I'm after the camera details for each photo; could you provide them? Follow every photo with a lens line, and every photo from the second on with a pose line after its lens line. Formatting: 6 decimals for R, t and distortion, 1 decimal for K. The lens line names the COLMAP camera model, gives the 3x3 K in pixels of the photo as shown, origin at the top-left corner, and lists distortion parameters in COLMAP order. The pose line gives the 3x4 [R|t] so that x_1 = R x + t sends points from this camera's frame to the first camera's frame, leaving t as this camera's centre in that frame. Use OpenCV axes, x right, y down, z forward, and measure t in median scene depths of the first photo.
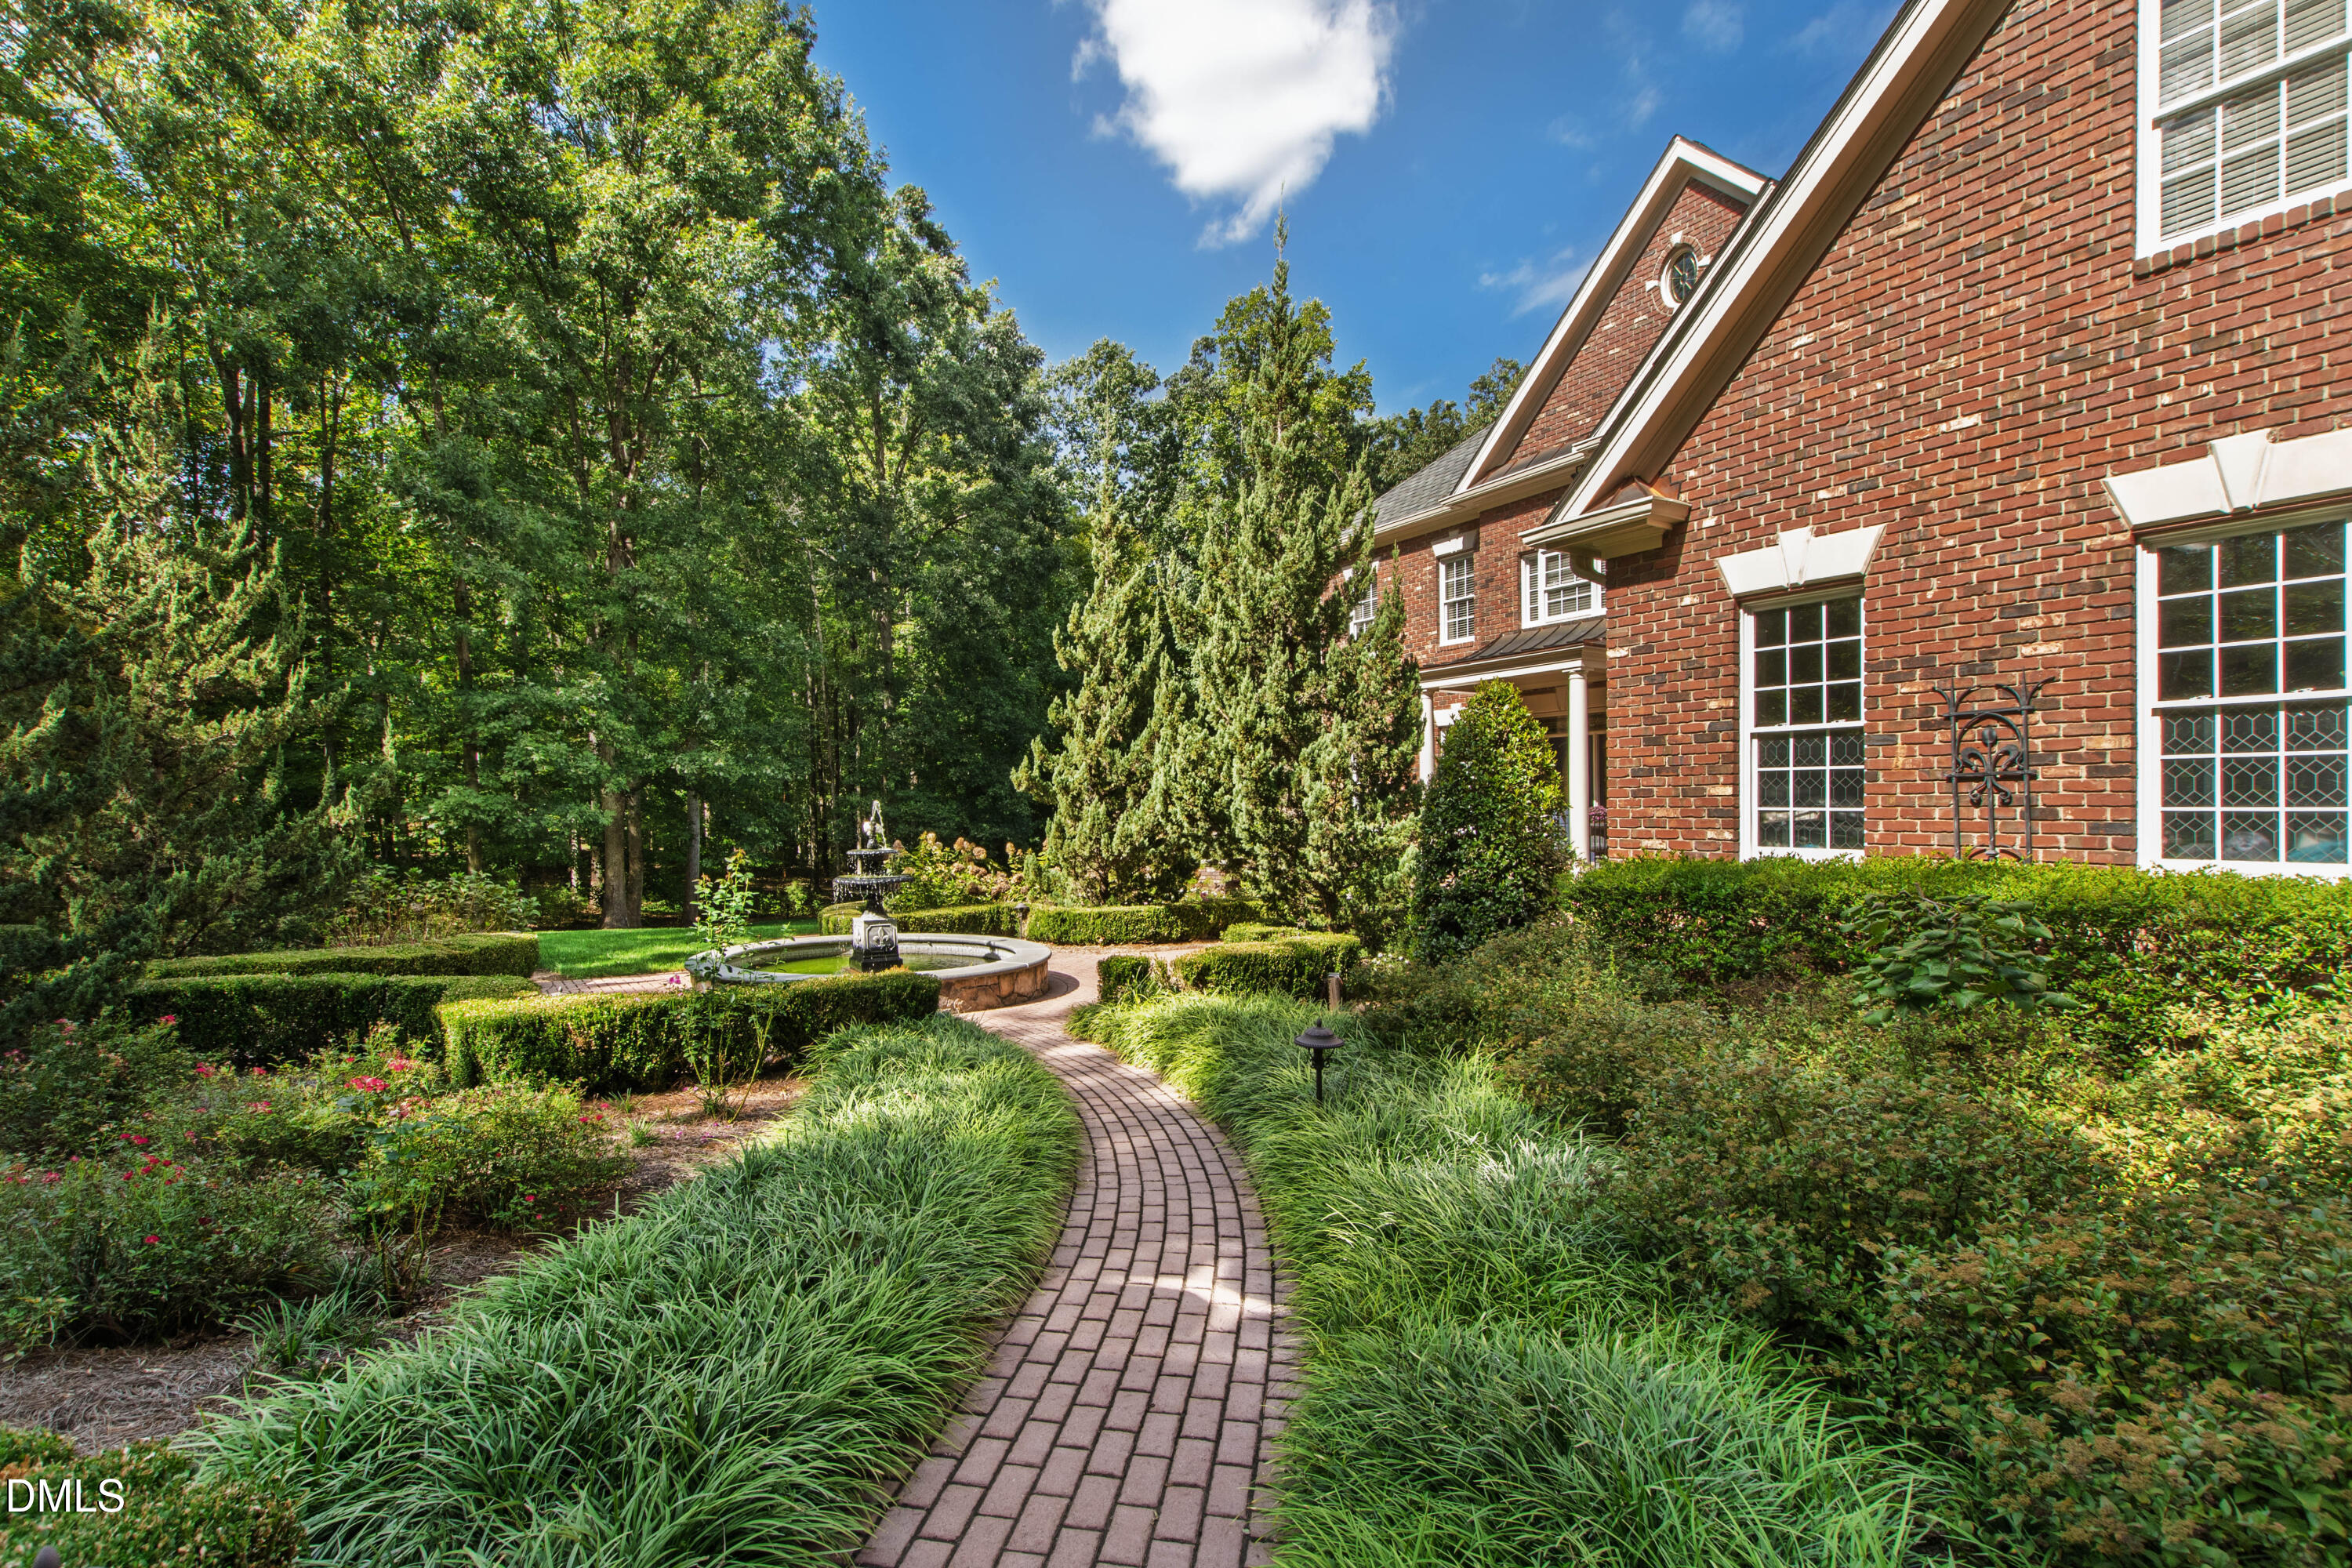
lens RADIAL K [[1039.9, 0, 1176.0], [0, 1039.9, 784.0], [0, 0, 1]] dist [0.027036, -0.000164]
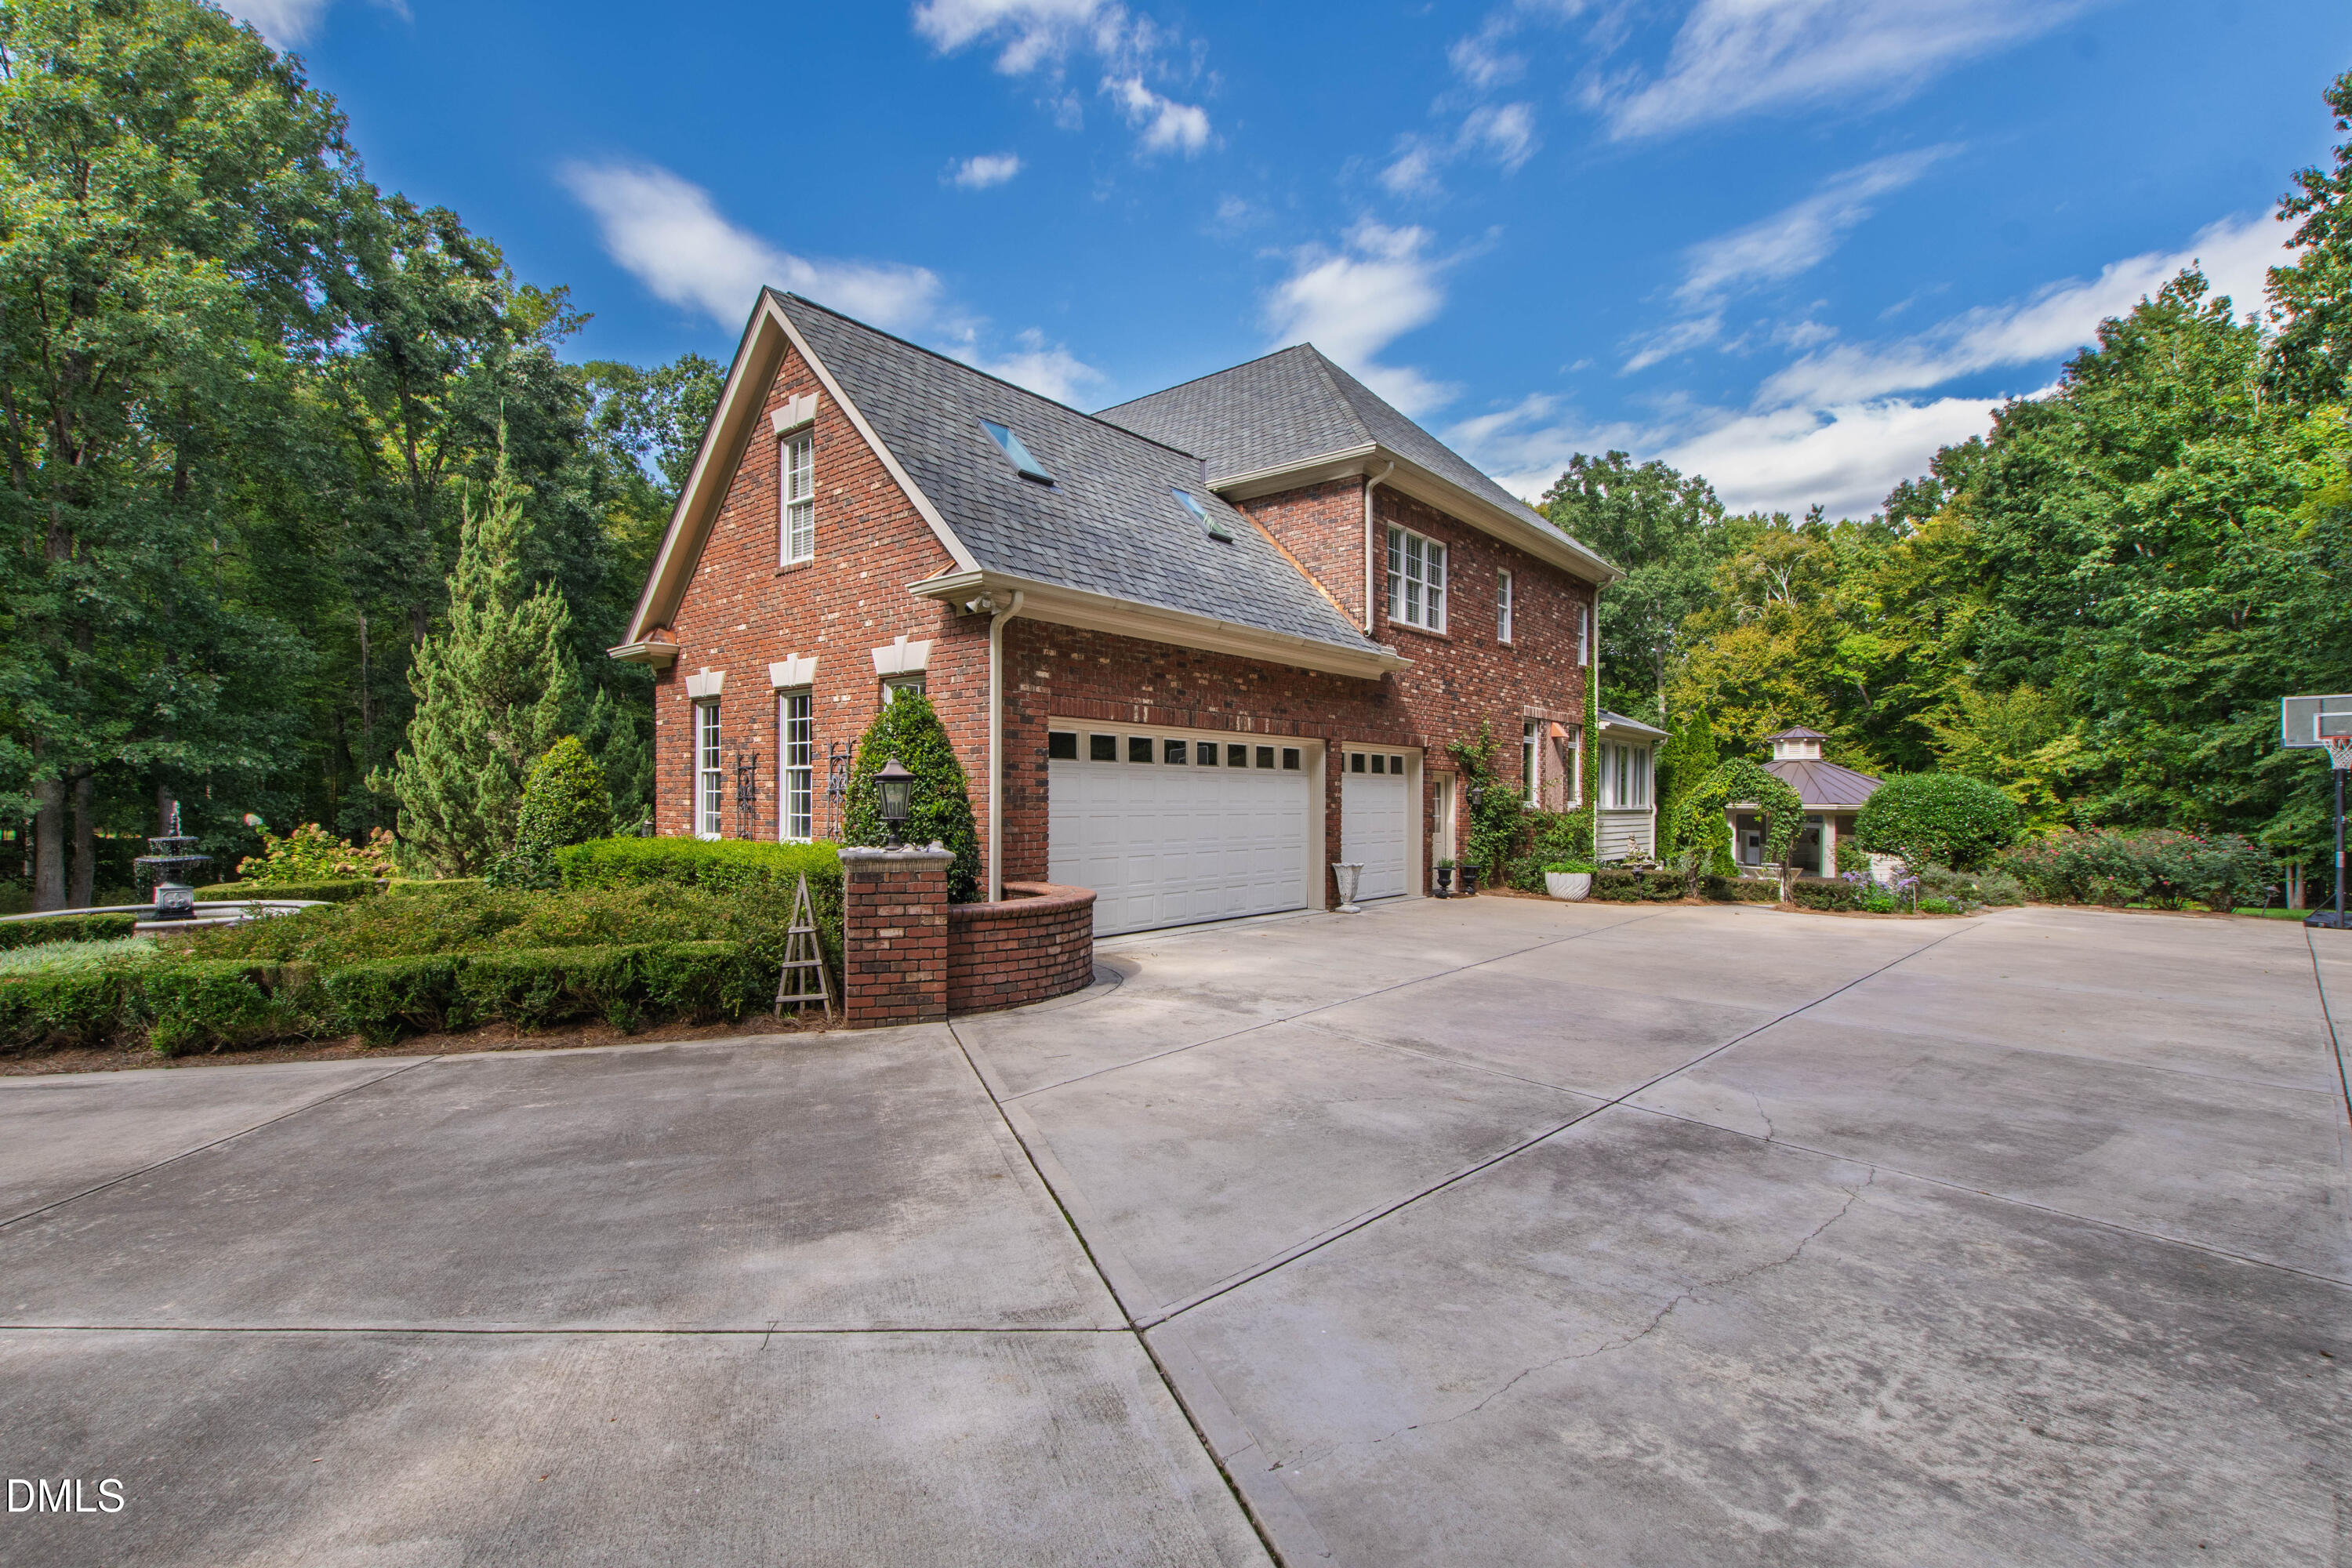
lens RADIAL K [[1005.5, 0, 1166.6], [0, 1005.5, 789.2], [0, 0, 1]] dist [0.001626, -0.000107]
pose [[0.956820, 0.015601, 0.290262, 0.263572], [-0.019127, 0.999774, 0.009316, -0.015760], [-0.290051, -0.014465, 0.956902, -0.305507]]
